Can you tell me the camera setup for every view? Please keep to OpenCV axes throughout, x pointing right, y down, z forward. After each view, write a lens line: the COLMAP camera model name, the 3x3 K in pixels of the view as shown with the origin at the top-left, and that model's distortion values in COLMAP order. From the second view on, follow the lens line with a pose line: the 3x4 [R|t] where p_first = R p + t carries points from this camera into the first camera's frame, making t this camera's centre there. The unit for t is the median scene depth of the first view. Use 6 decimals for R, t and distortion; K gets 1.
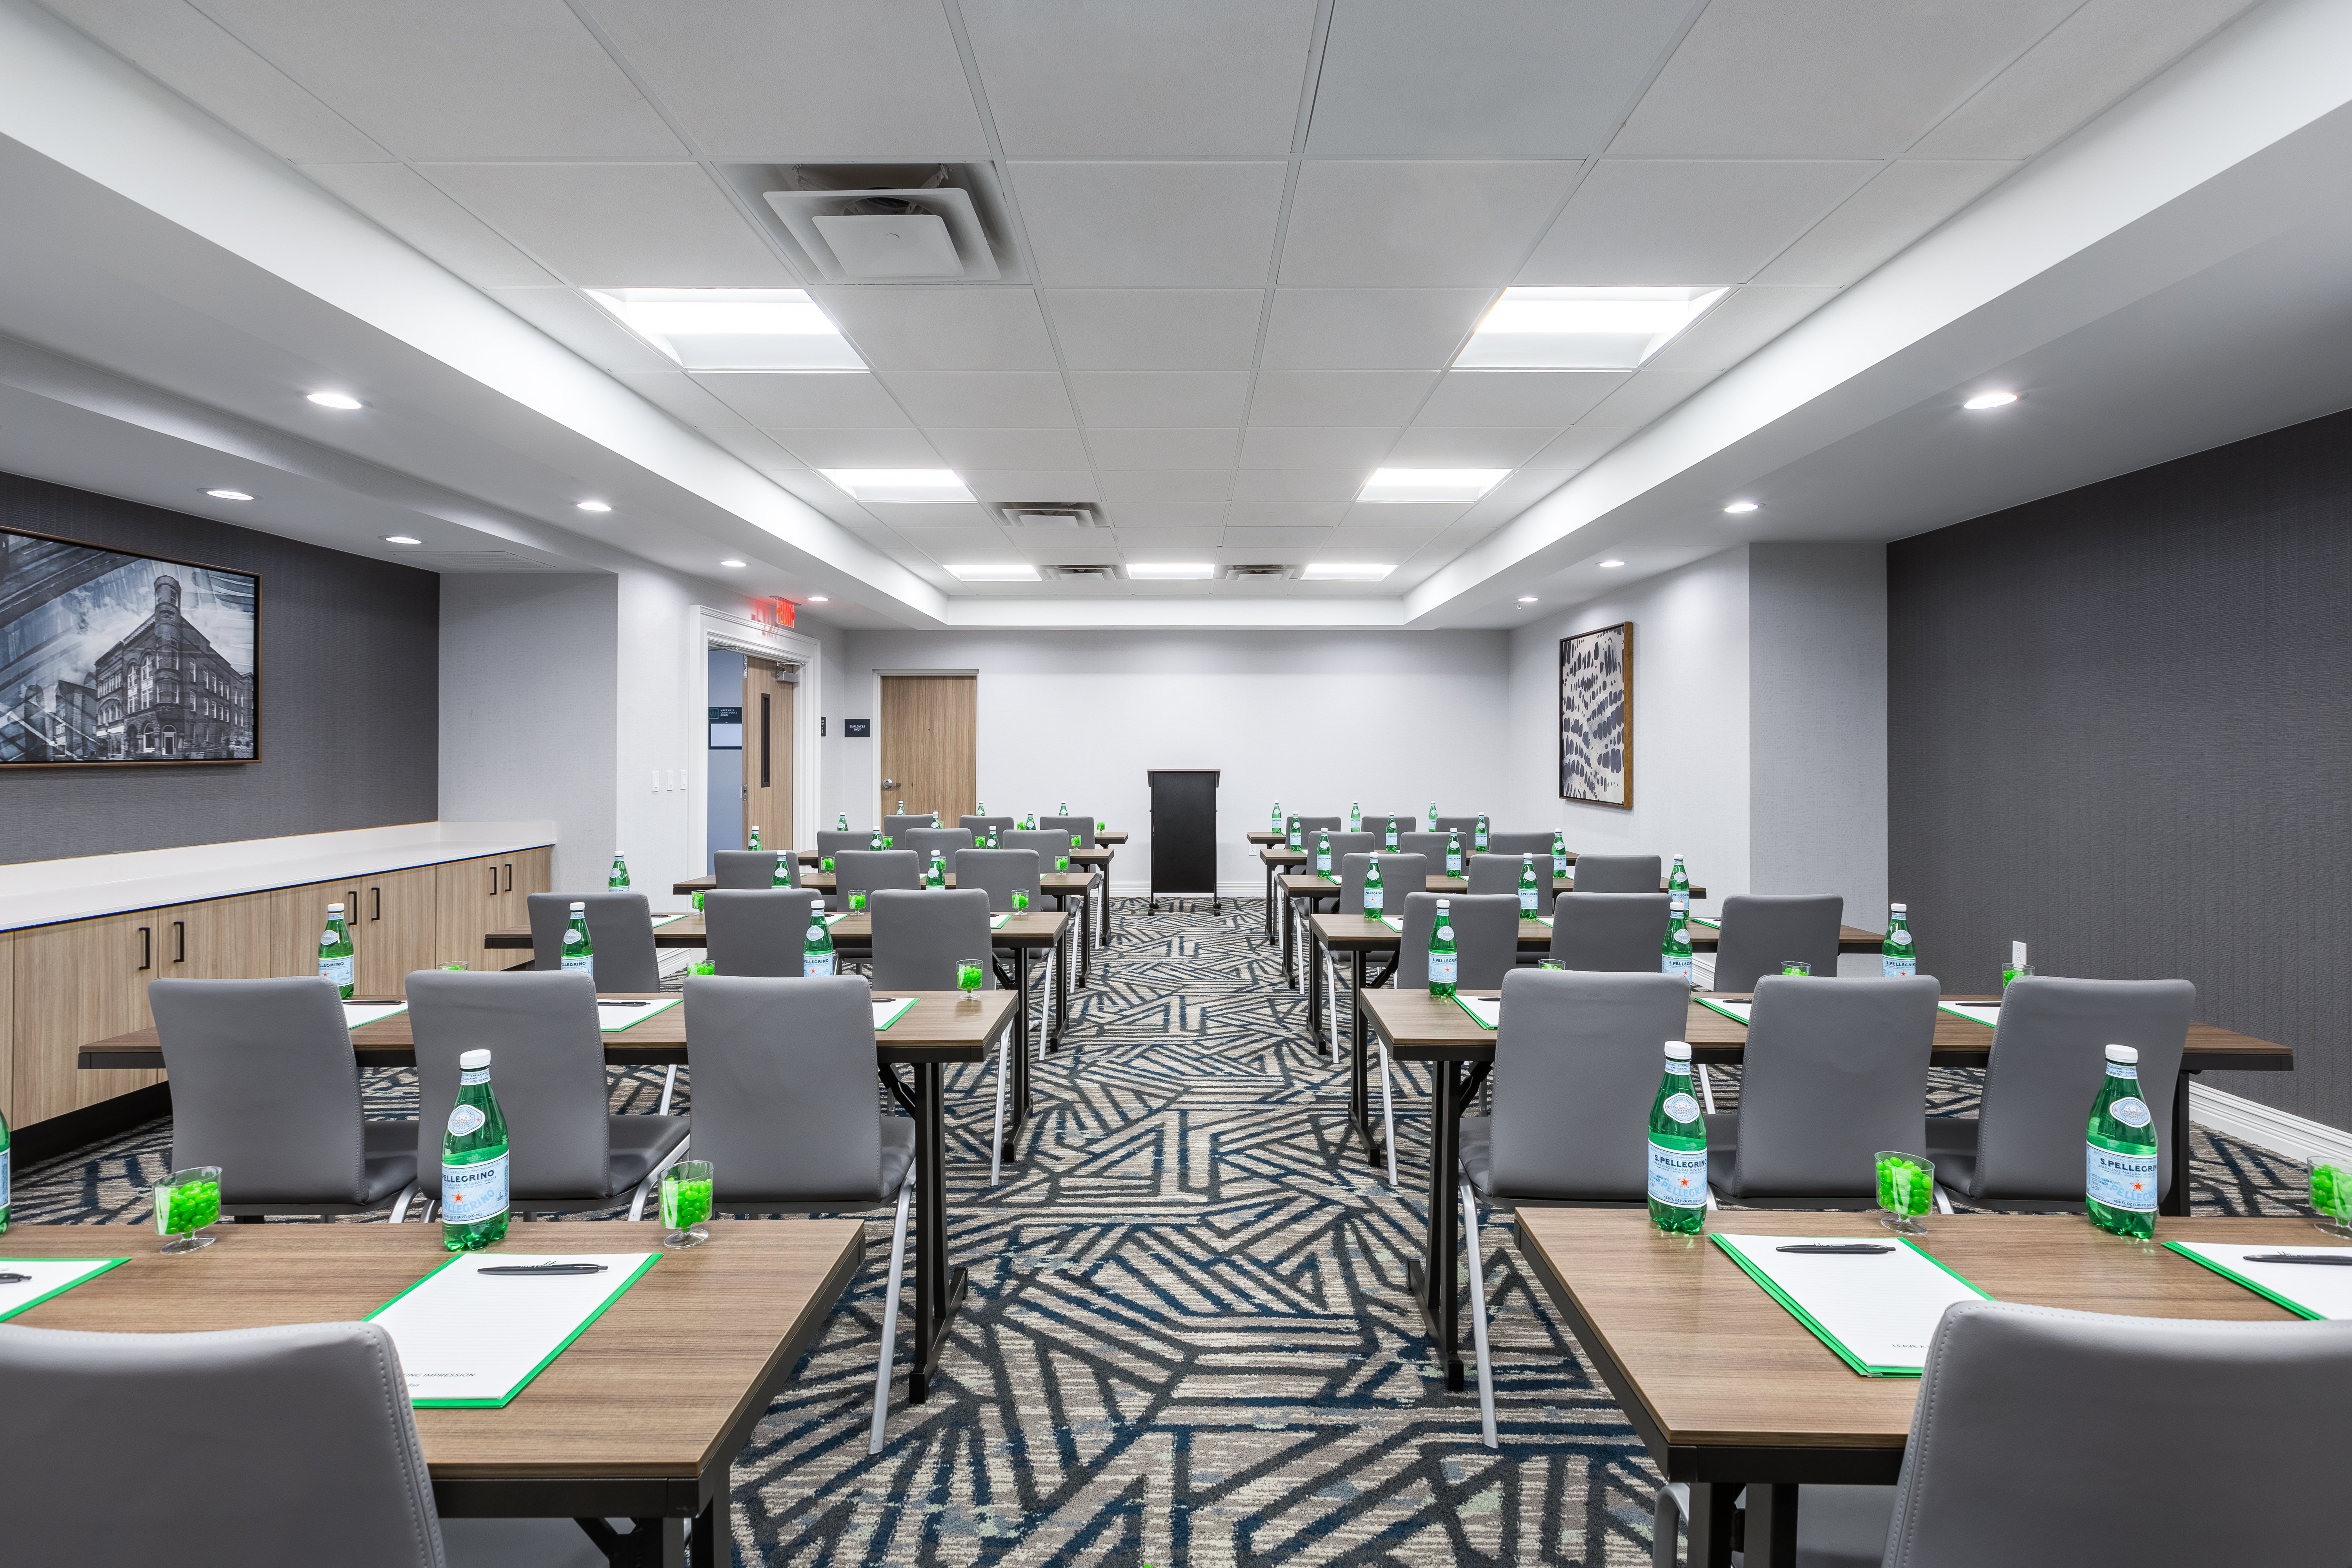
lens RADIAL K [[1074.7, 0, 1180.0], [0, 1074.7, 775.4], [0, 0, 1]] dist [0.002910, -0.000473]
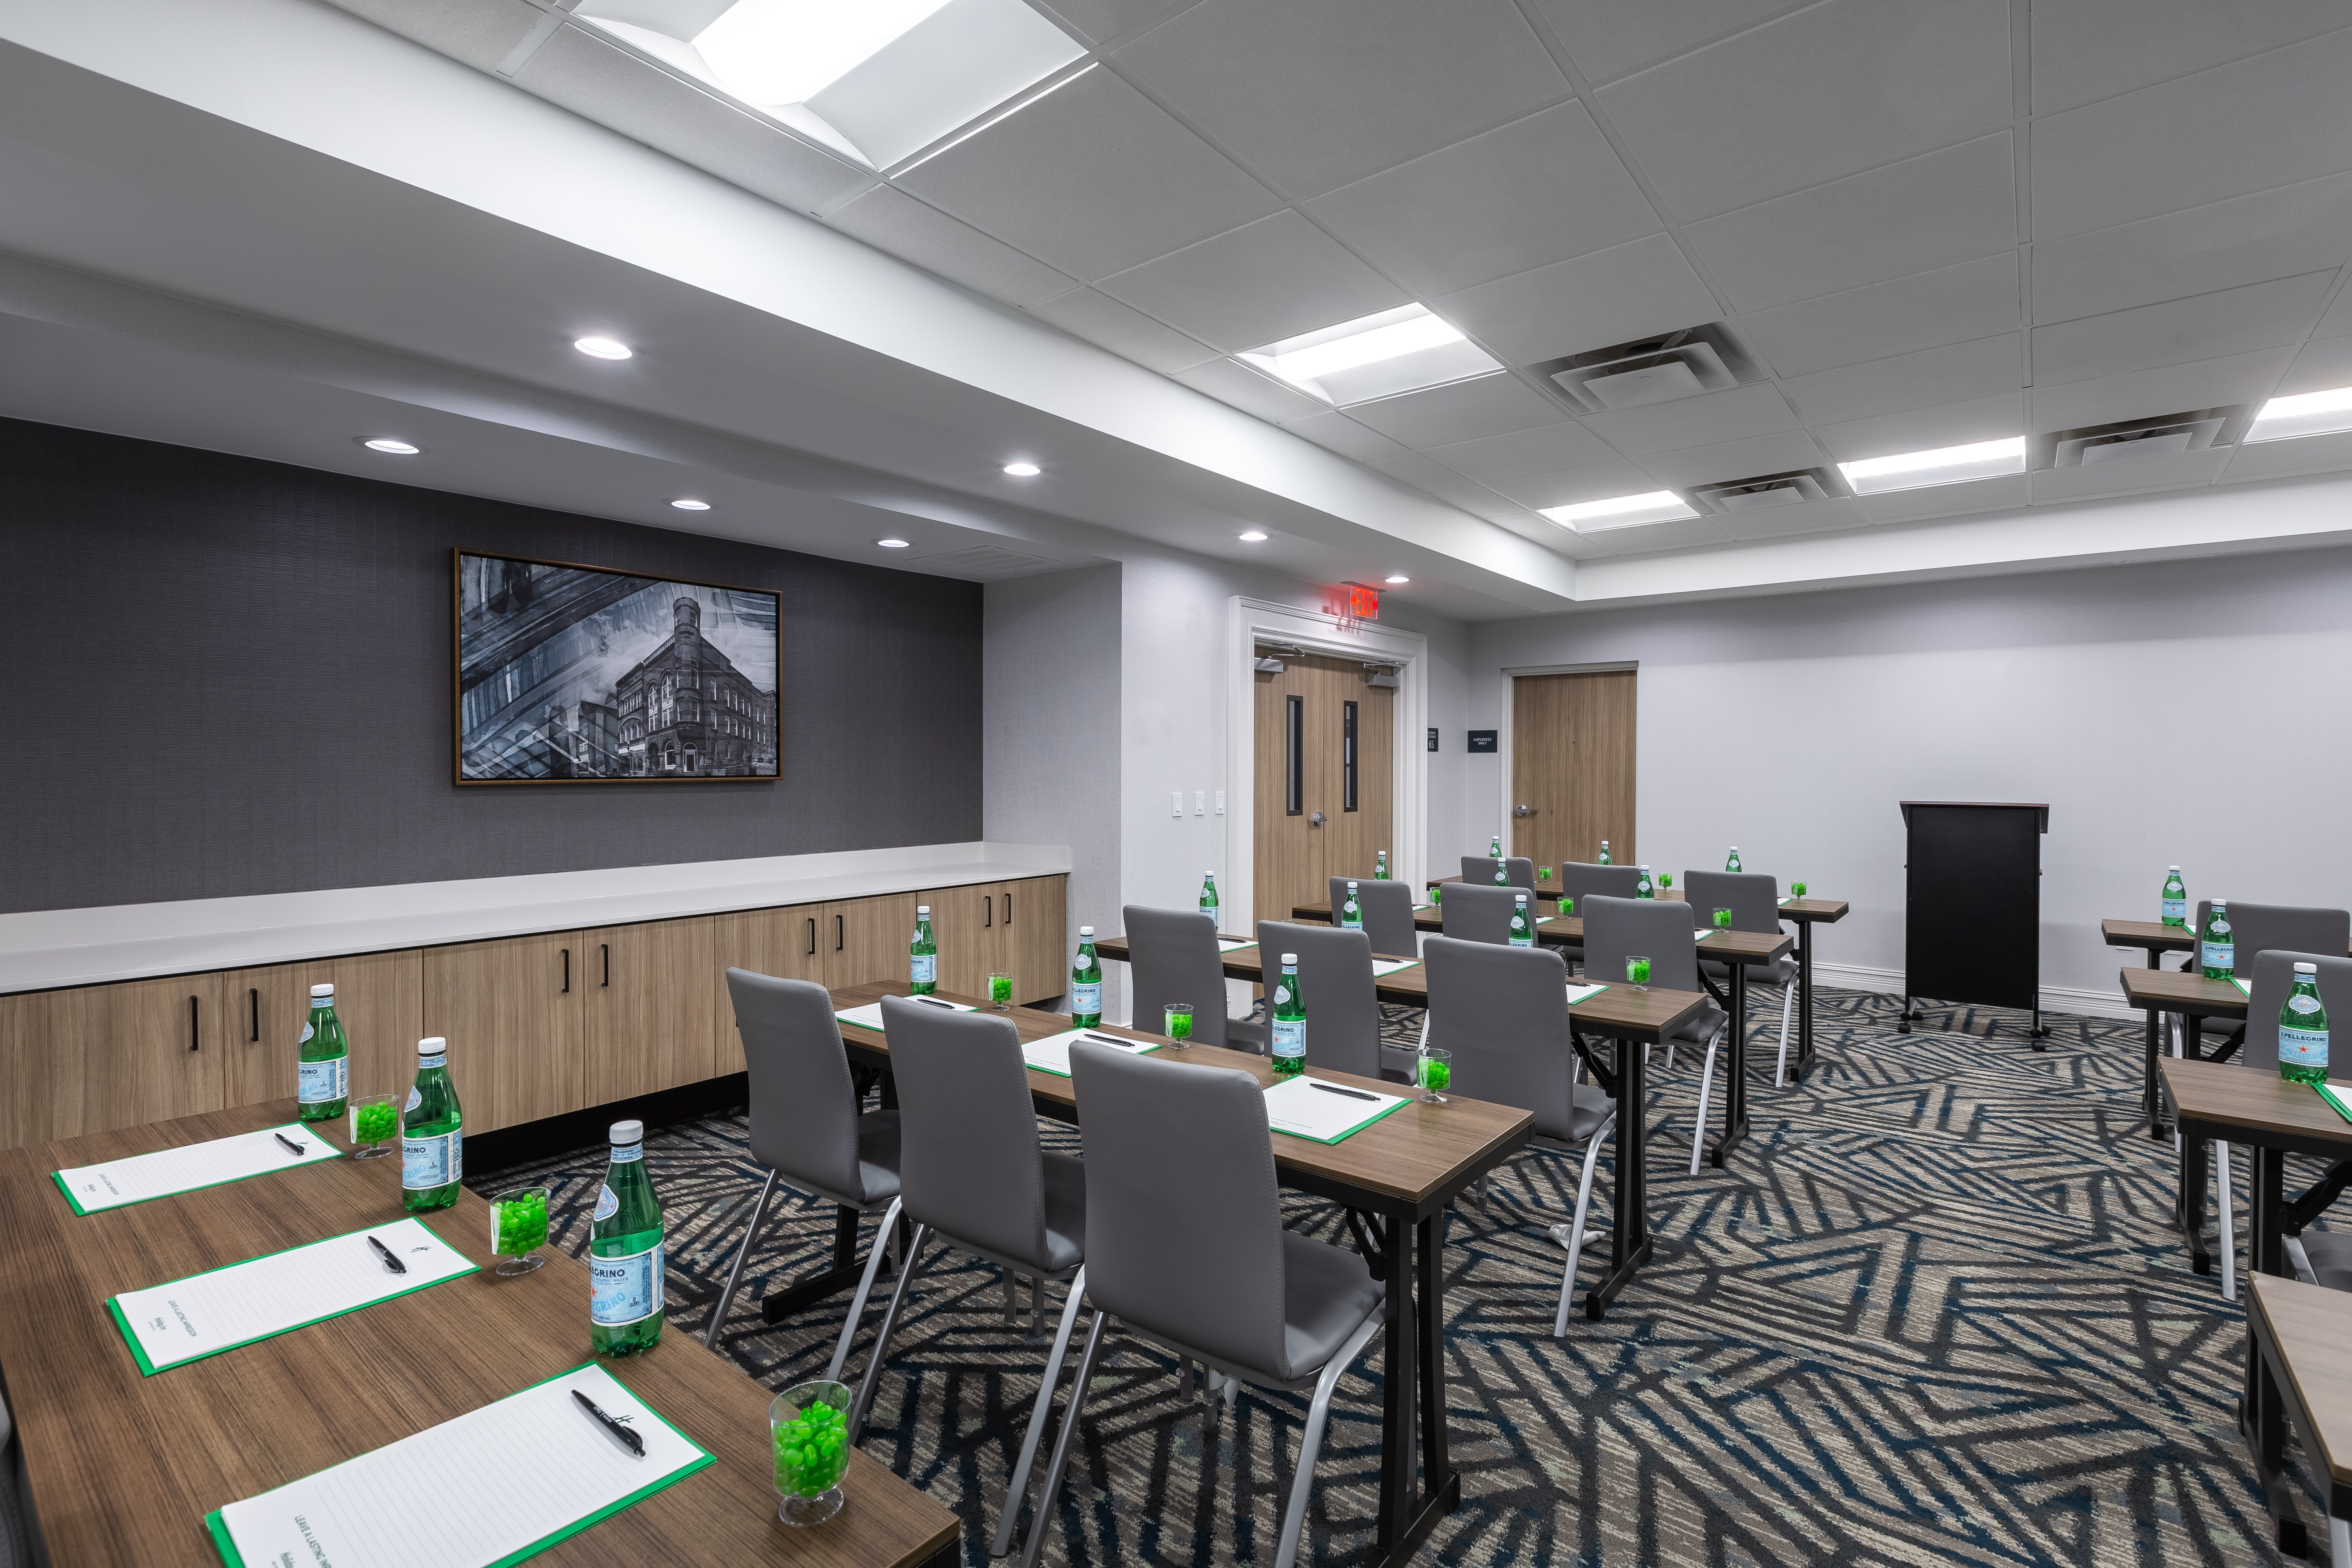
lens RADIAL K [[1071.9, 0, 1176.0], [0, 1071.9, 784.0], [0, 0, 1]] dist [0.000486, -0.000174]
pose [[0.780947, 0.012816, -0.624466, 0.057202], [-0.017684, 0.999842, -0.001595, -0.012879], [0.624347, 0.012289, 0.781050, 0.450448]]
